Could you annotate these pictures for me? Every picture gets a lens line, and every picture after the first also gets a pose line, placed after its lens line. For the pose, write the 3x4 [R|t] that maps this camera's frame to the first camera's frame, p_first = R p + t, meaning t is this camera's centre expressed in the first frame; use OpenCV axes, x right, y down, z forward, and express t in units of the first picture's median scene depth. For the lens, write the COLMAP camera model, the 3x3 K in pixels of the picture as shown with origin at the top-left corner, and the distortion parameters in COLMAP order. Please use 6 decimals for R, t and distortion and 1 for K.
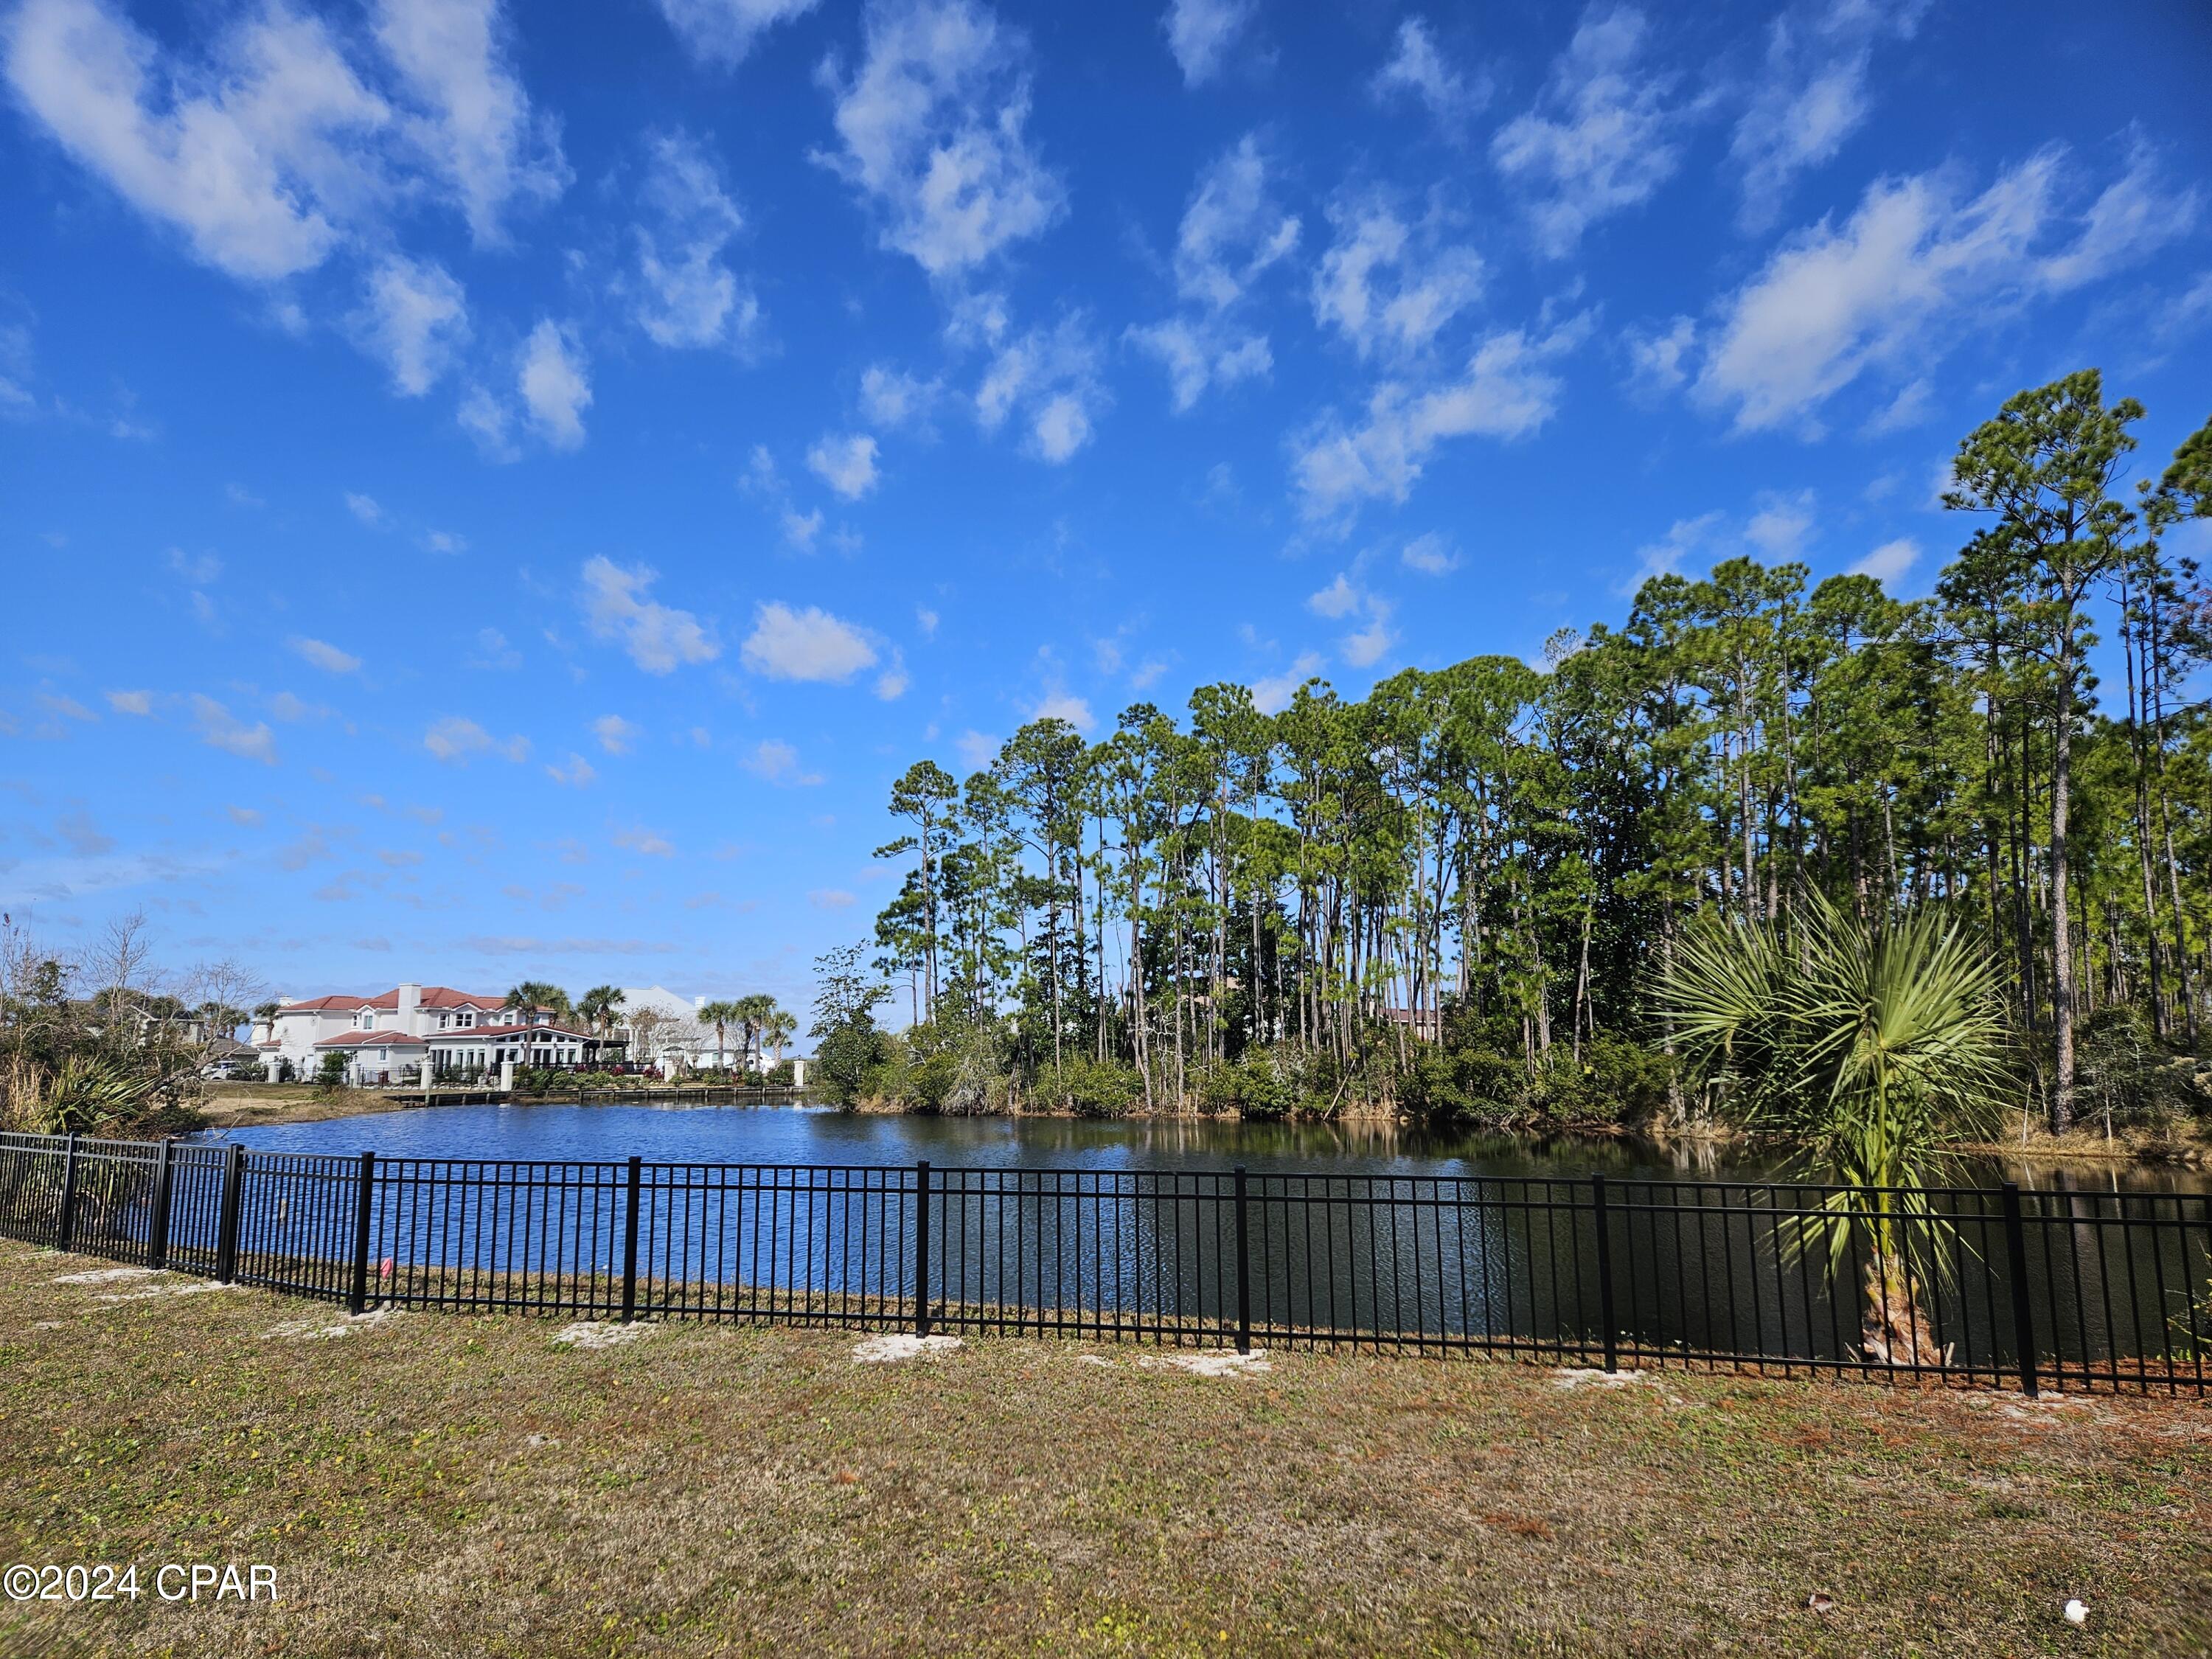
lens RADIAL K [[1453.6, 0, 1078.4], [0, 1453.6, 824.1], [0, 0, 1]] dist [0.069872, -0.032843]
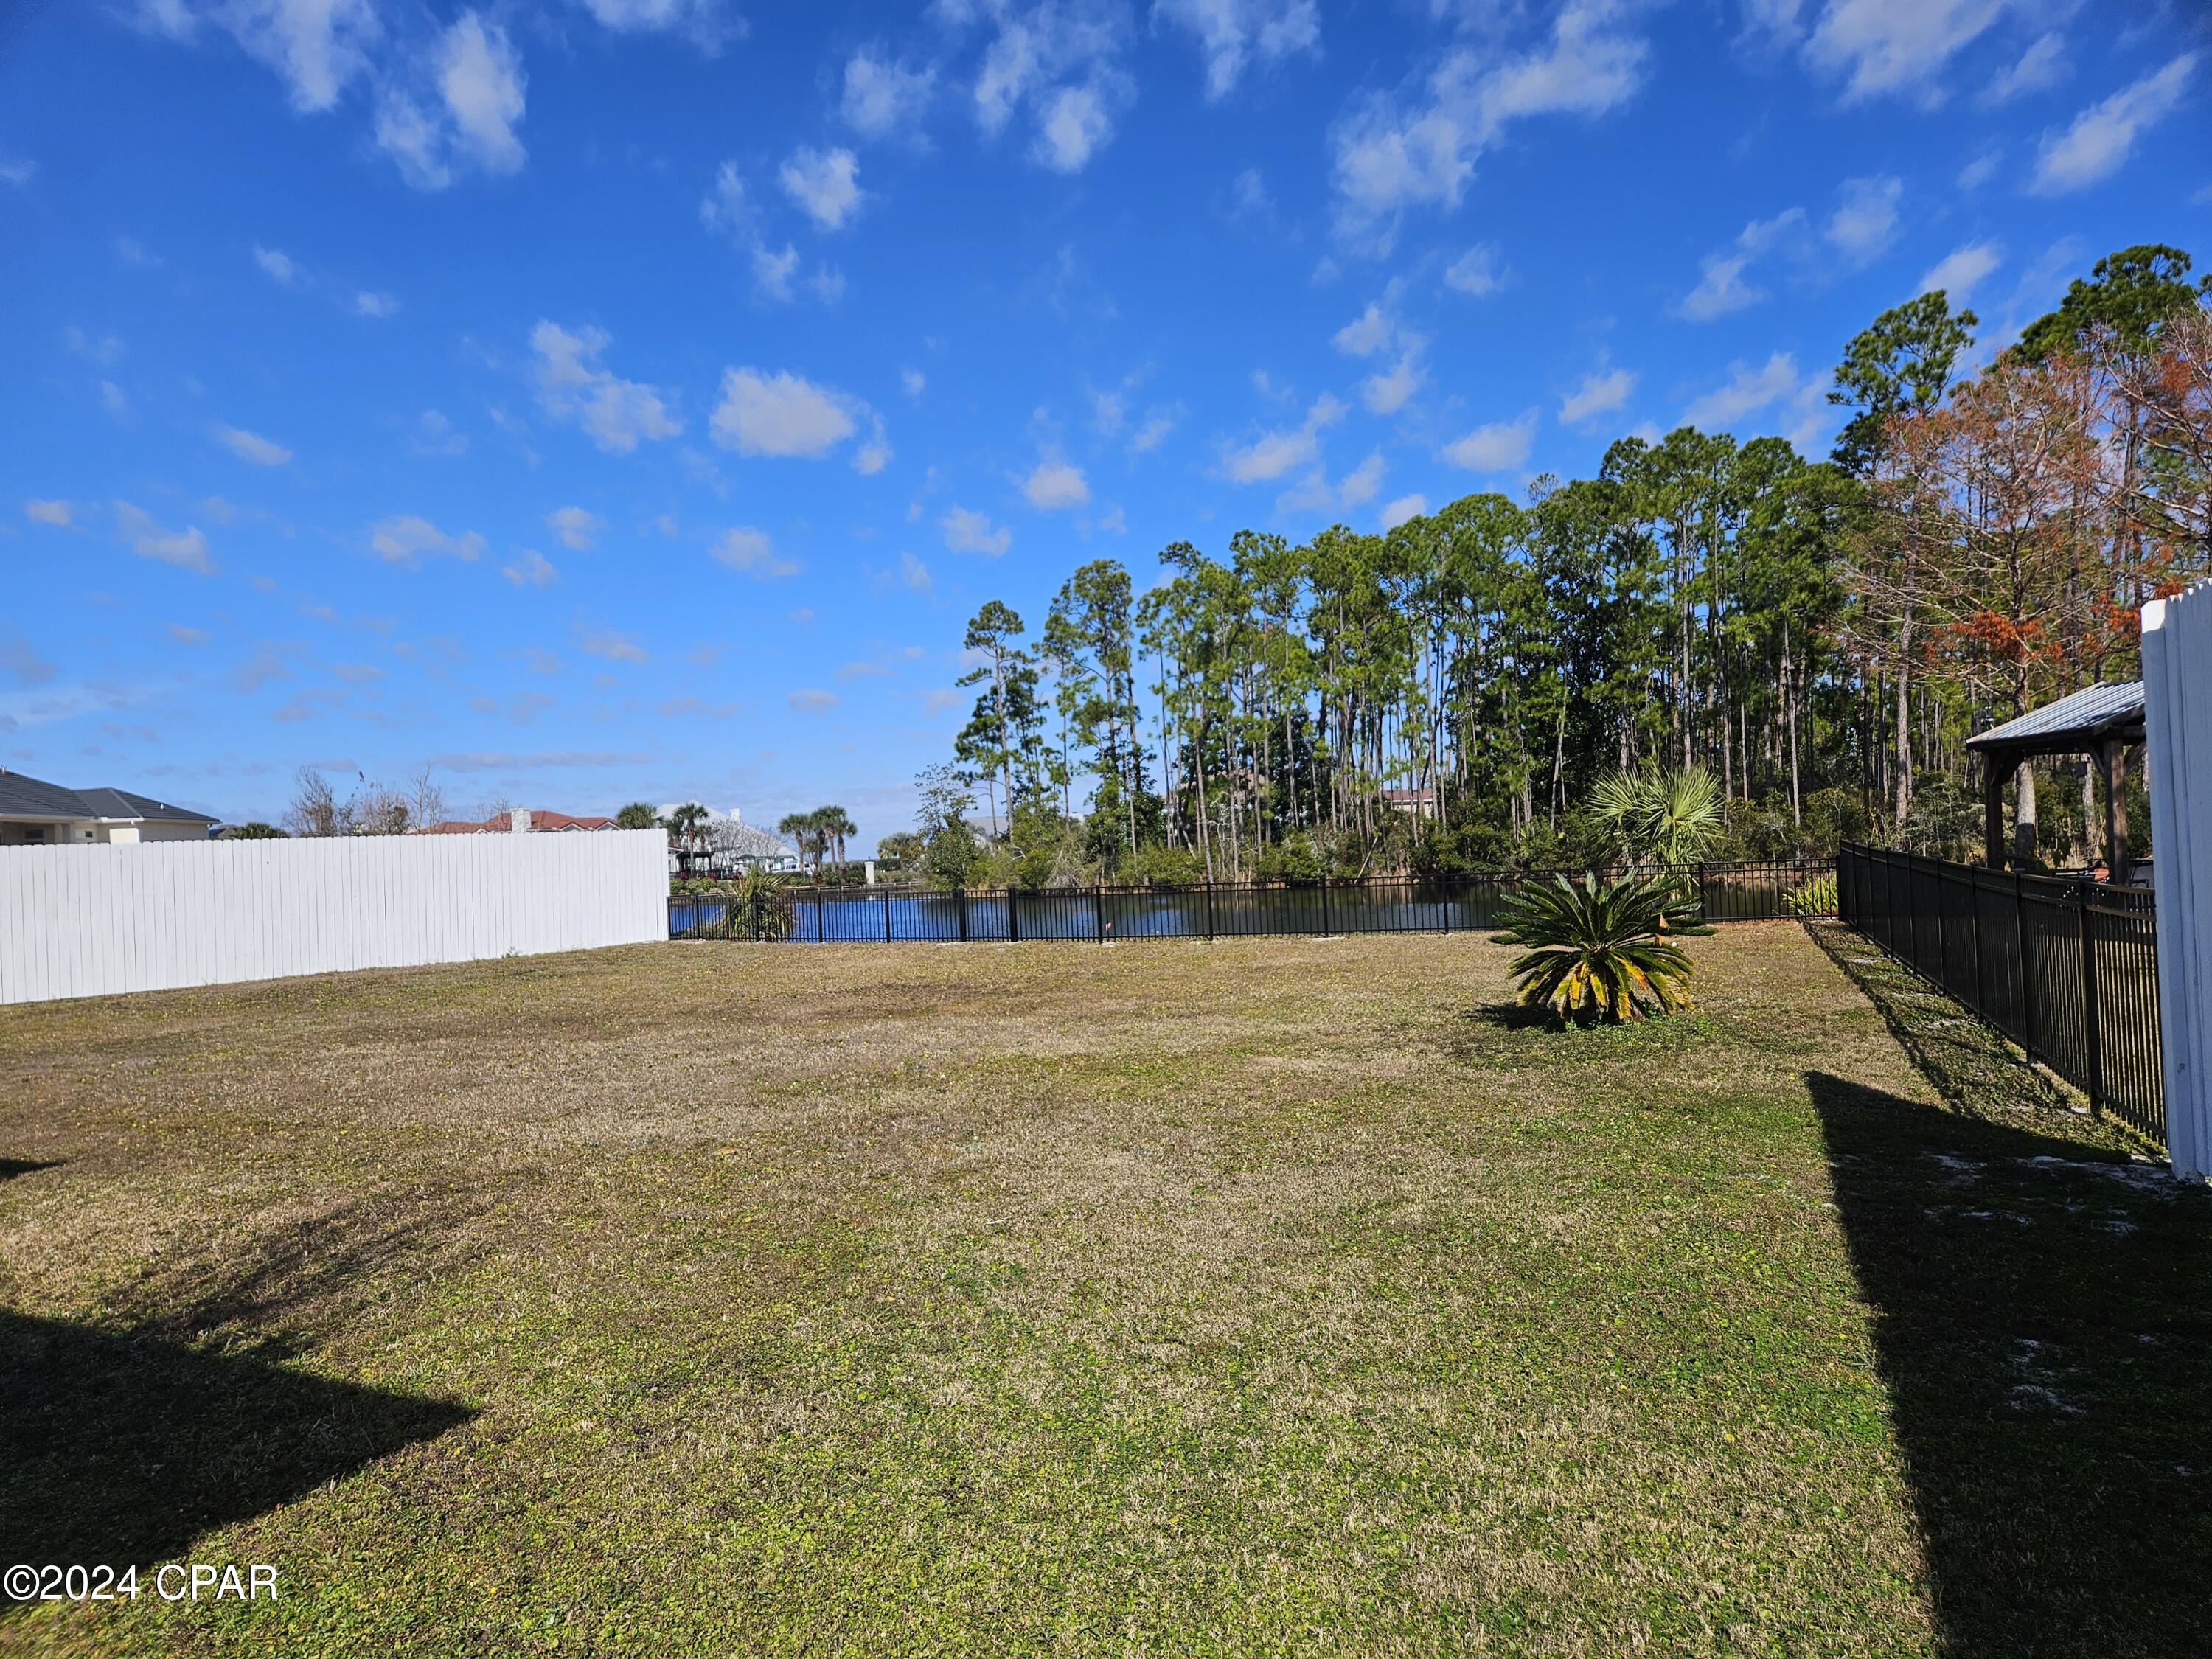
lens RADIAL K [[1453.6, 0, 1089.8], [0, 1453.6, 820.0], [0, 0, 1]] dist [0.069872, -0.032843]
pose [[0.998683, -0.047112, 0.020313, -0.076739], [0.043854, 0.989378, 0.138596, -0.035596], [-0.026627, -0.137523, 0.990141, -0.217585]]
